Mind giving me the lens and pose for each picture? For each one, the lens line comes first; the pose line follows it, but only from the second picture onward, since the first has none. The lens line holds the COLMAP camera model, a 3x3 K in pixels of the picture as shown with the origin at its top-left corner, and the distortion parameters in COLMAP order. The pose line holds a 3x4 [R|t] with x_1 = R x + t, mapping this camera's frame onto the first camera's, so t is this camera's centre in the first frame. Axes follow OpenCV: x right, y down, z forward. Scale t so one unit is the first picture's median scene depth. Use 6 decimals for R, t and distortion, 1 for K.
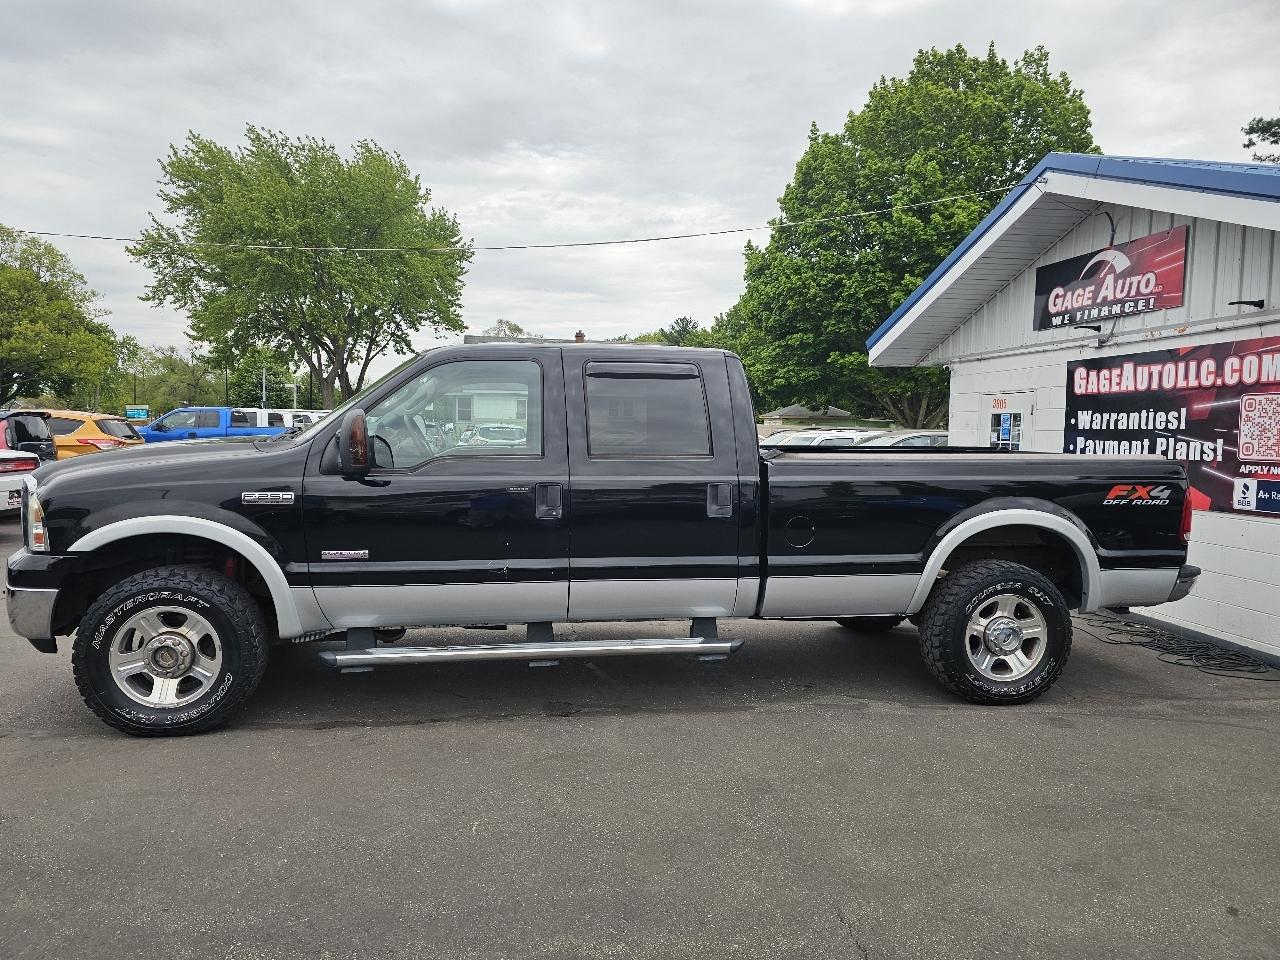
lens RADIAL K [[864.2, 0, 627.2], [0, 864.2, 481.2], [0, 0, 1]] dist [0.062737, -0.065802]
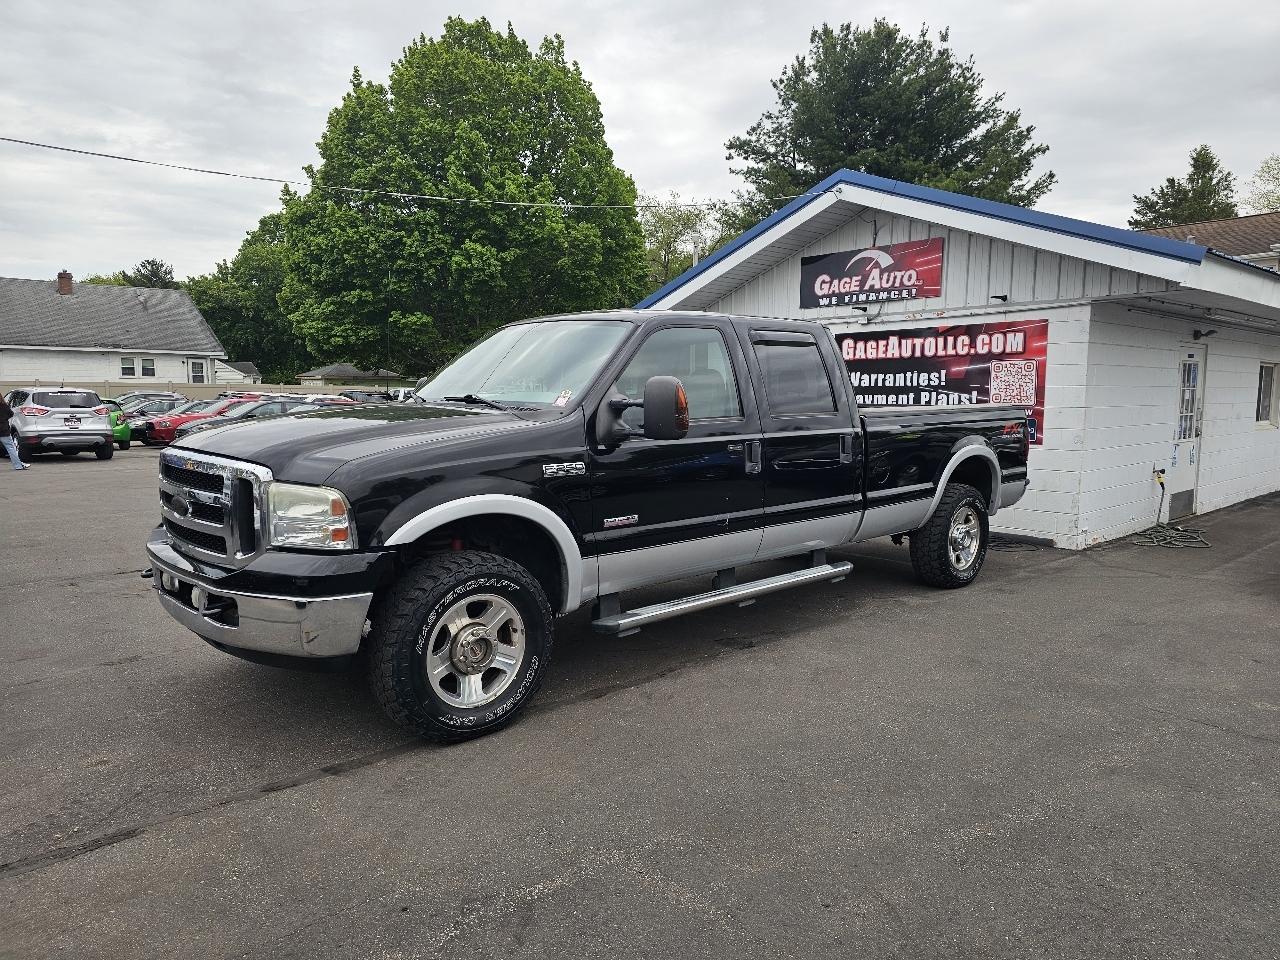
lens RADIAL K [[865.0, 0, 638.9], [0, 865.0, 488.2], [0, 0, 1]] dist [0.059319, -0.052792]
pose [[0.832094, -0.076954, 0.549270, -0.501801], [0.047621, 0.996583, 0.067481, -0.011461], [-0.552586, -0.029994, 0.832916, 0.093574]]
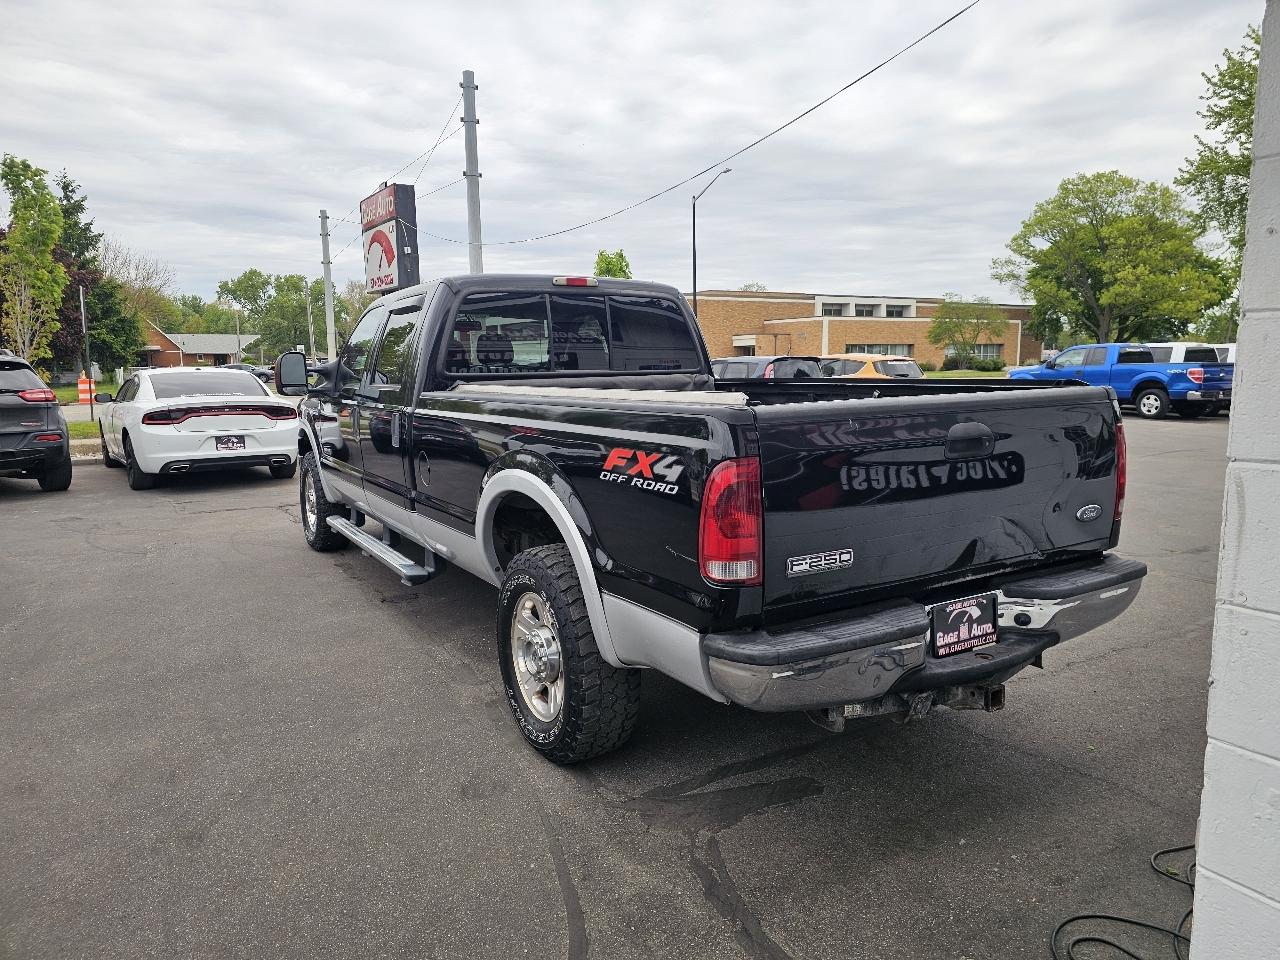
lens RADIAL K [[856.6, 0, 643.9], [0, 856.6, 479.9], [0, 0, 1]] dist [0.056702, -0.047911]
pose [[0.375620, 0.105199, -0.920784, 0.722346], [-0.042815, 0.994446, 0.096149, -0.018473], [0.925784, 0.003308, 0.378038, 0.553561]]
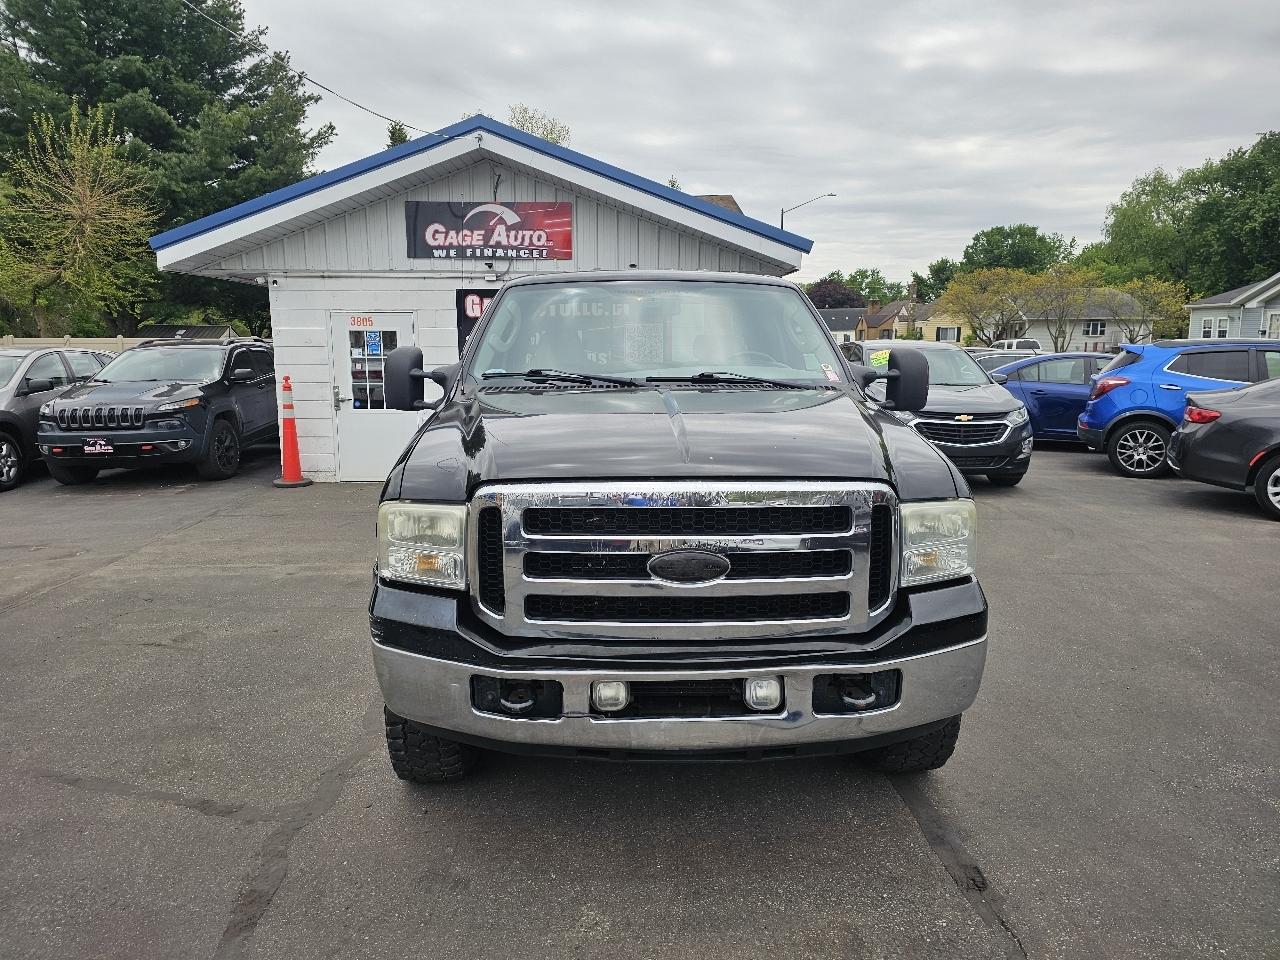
lens RADIAL K [[856.6, 0, 643.9], [0, 856.6, 479.9], [0, 0, 1]] dist [0.056702, -0.047911]
pose [[0.109865, -0.178449, 0.977796, -0.761411], [0.067509, 0.982819, 0.171781, -0.069022], [-0.991651, 0.047137, 0.120025, 0.661931]]
